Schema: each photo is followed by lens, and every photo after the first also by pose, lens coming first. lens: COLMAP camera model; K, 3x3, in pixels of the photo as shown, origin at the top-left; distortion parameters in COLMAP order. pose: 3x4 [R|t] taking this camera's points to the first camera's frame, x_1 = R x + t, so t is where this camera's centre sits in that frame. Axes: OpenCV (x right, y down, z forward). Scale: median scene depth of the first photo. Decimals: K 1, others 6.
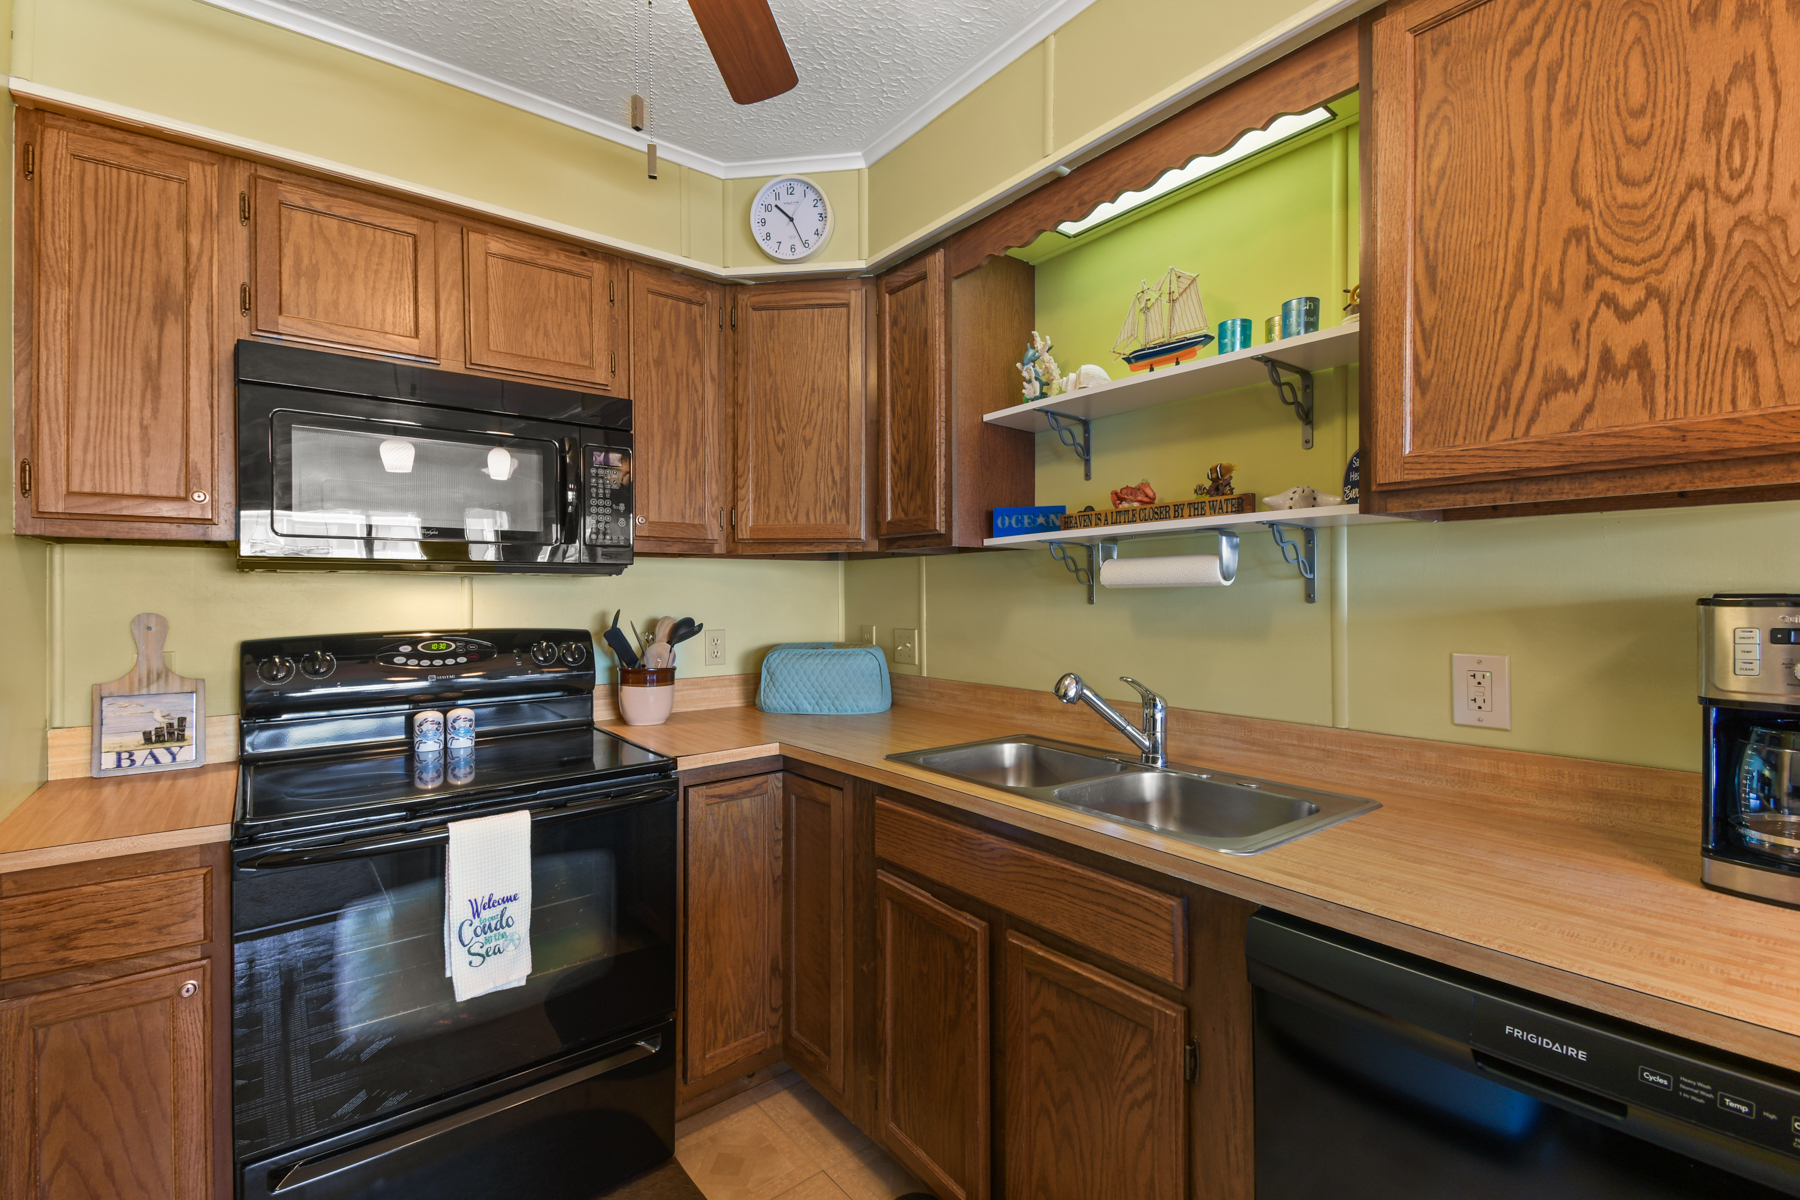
lens RADIAL K [[792.5, 0, 892.6], [0, 792.5, 594.6], [0, 0, 1]] dist [0.037989, -0.021951]
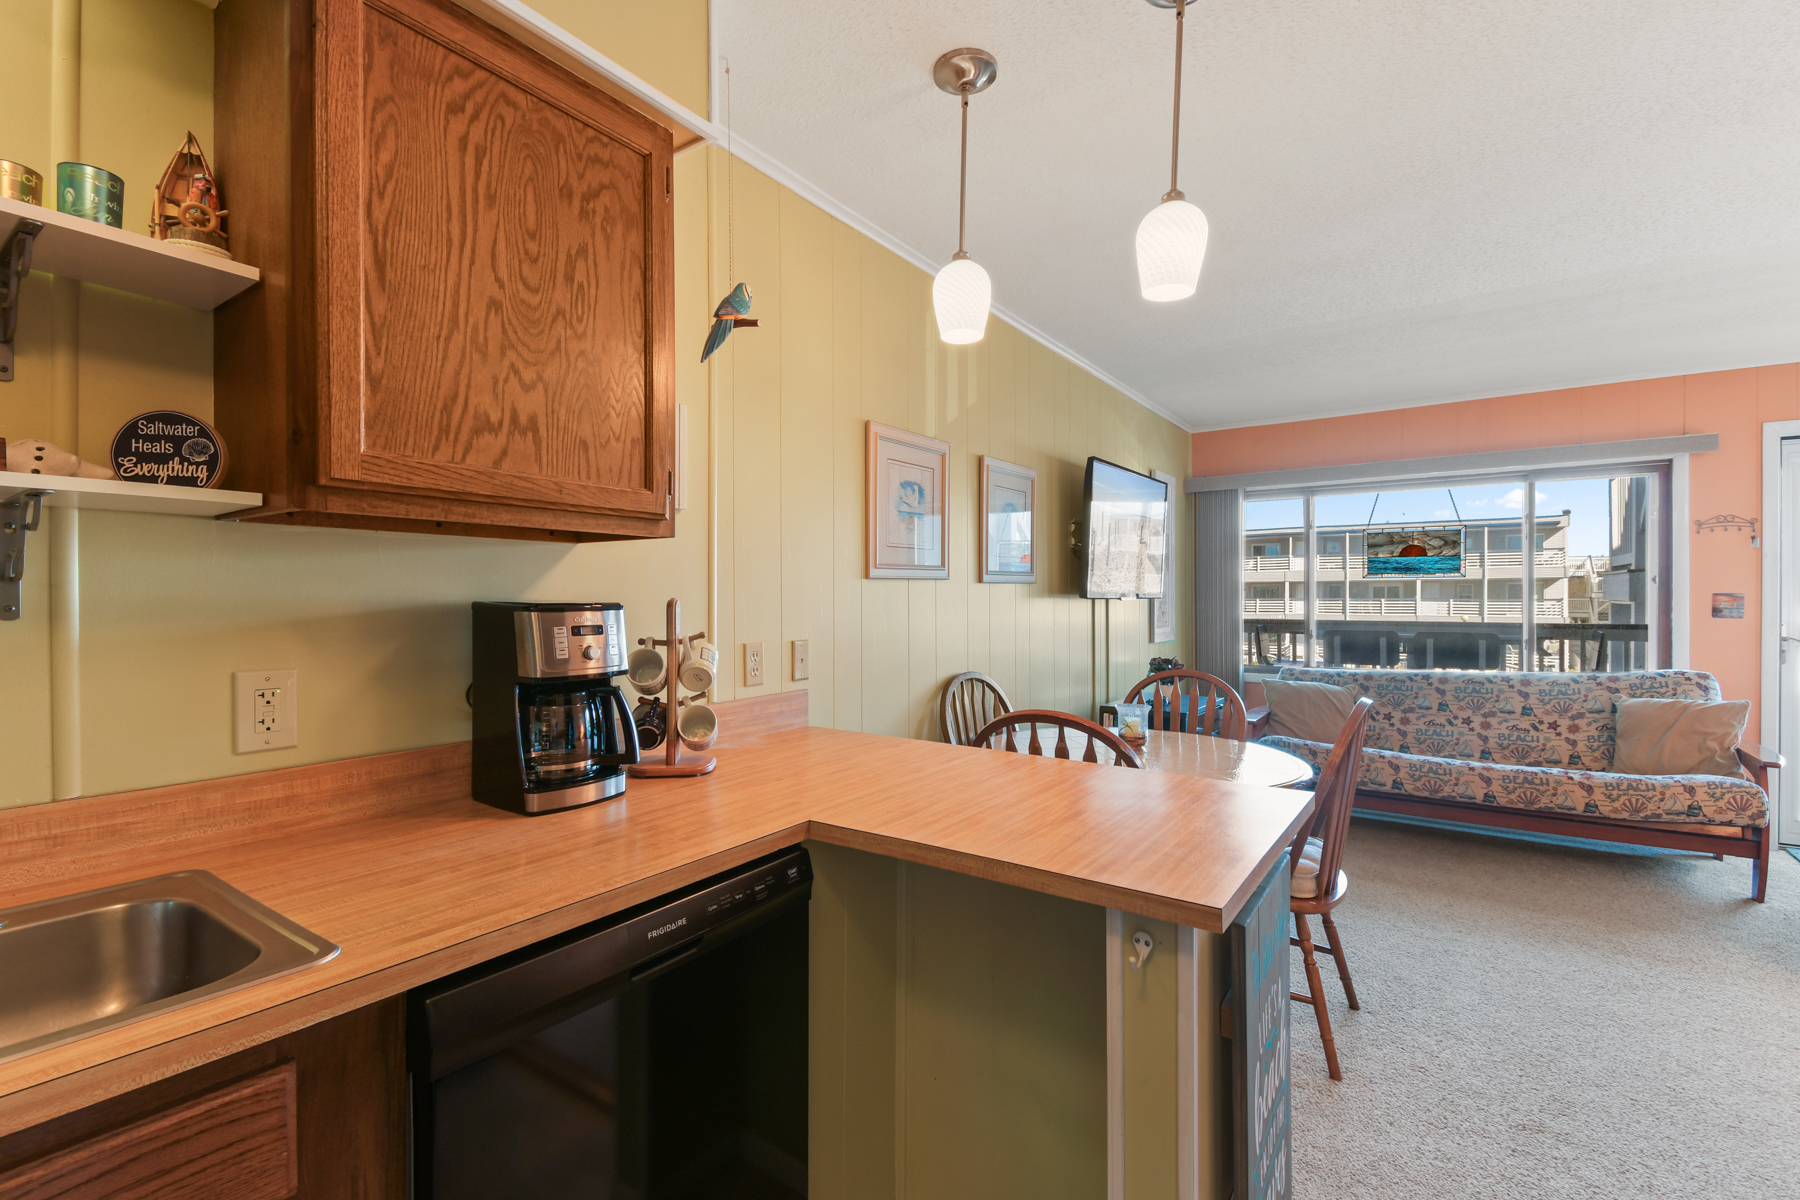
lens RADIAL K [[801.2, 0, 881.9], [0, 801.2, 602.1], [0, 0, 1]] dist [0.039731, -0.023144]
pose [[-0.280900, 0.001148, 0.959736, -0.314803], [0.005090, 0.999987, 0.000293, -0.000370], [-0.959724, 0.004968, -0.280902, 0.522565]]
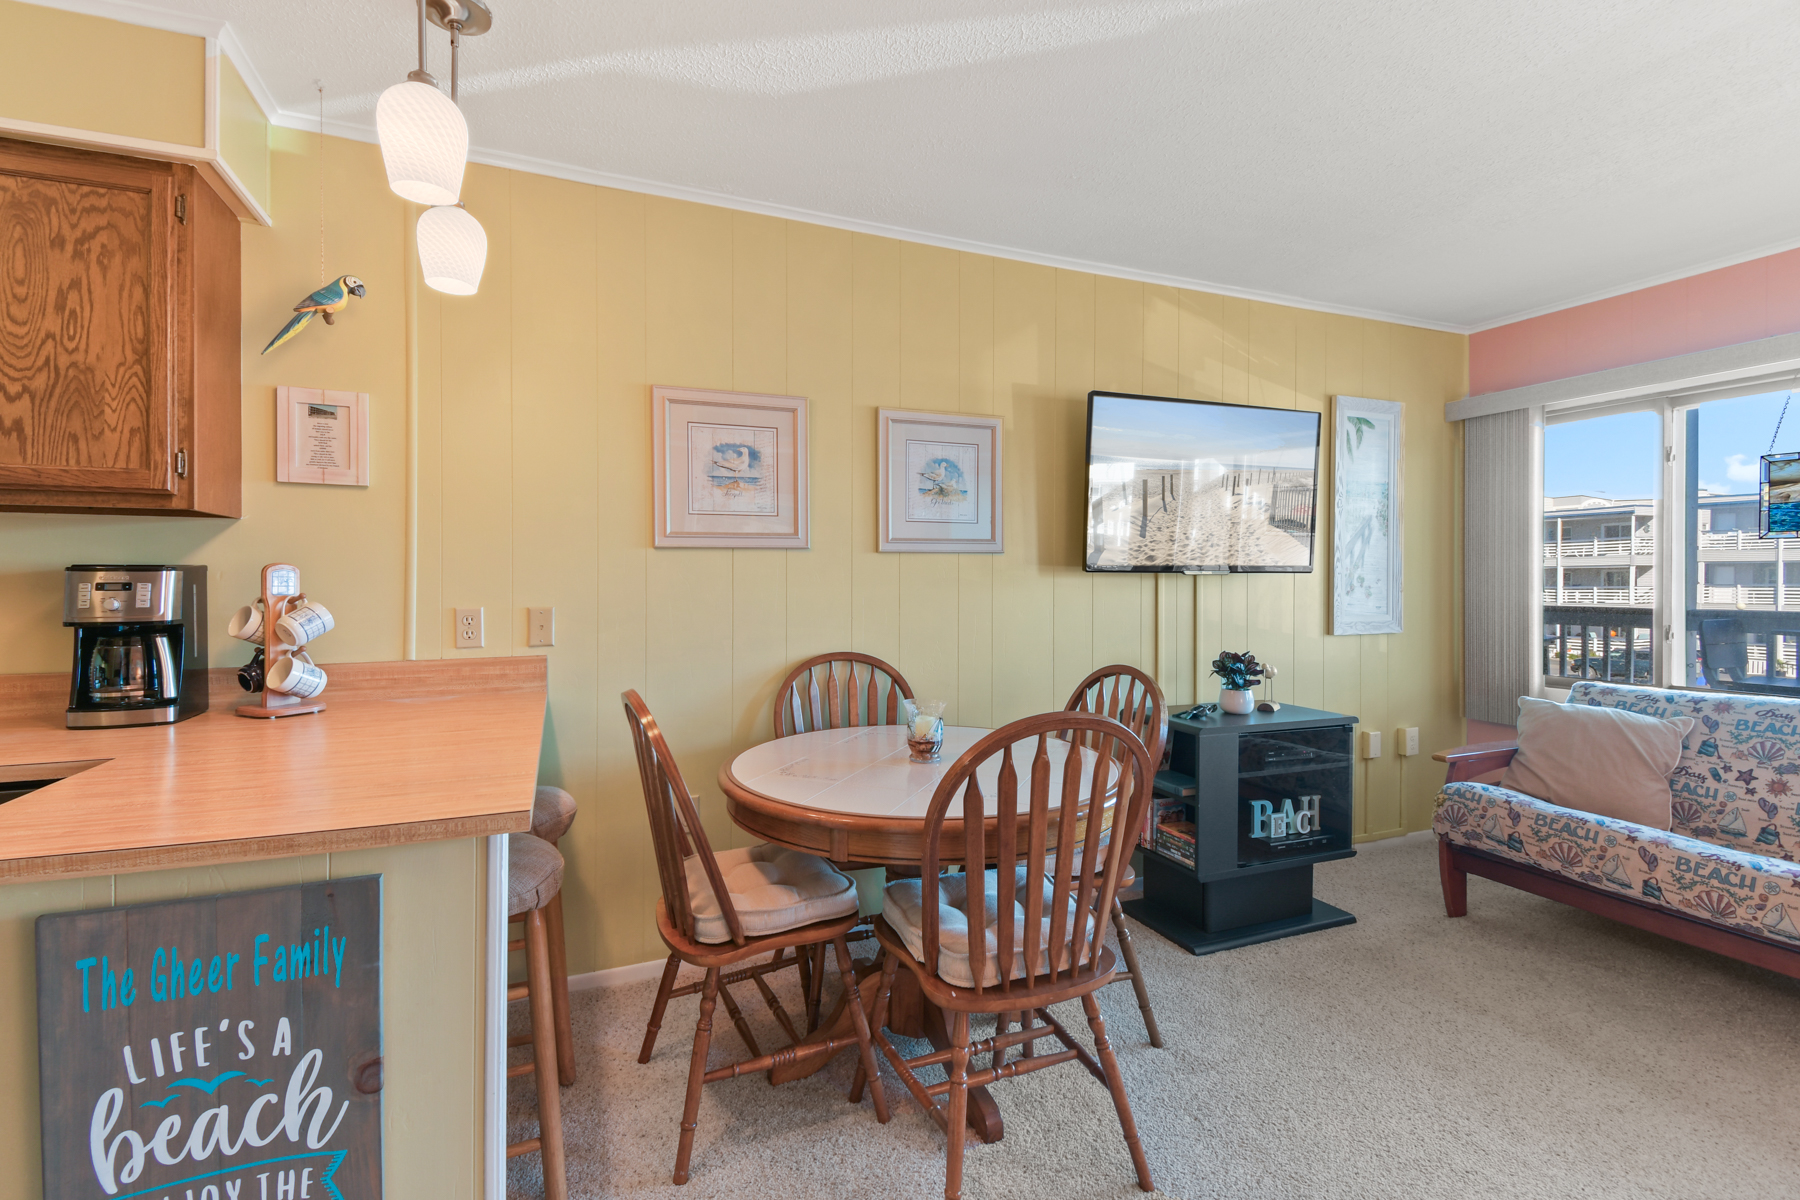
lens RADIAL K [[798.3, 0, 883.5], [0, 798.3, 584.7], [0, 0, 1]] dist [0.042966, -0.023962]
pose [[0.276565, 0.001876, 0.960993, -0.140811], [-0.001096, 0.999998, -0.001636, 0.028607], [-0.960995, -0.000601, 0.276566, -0.788199]]
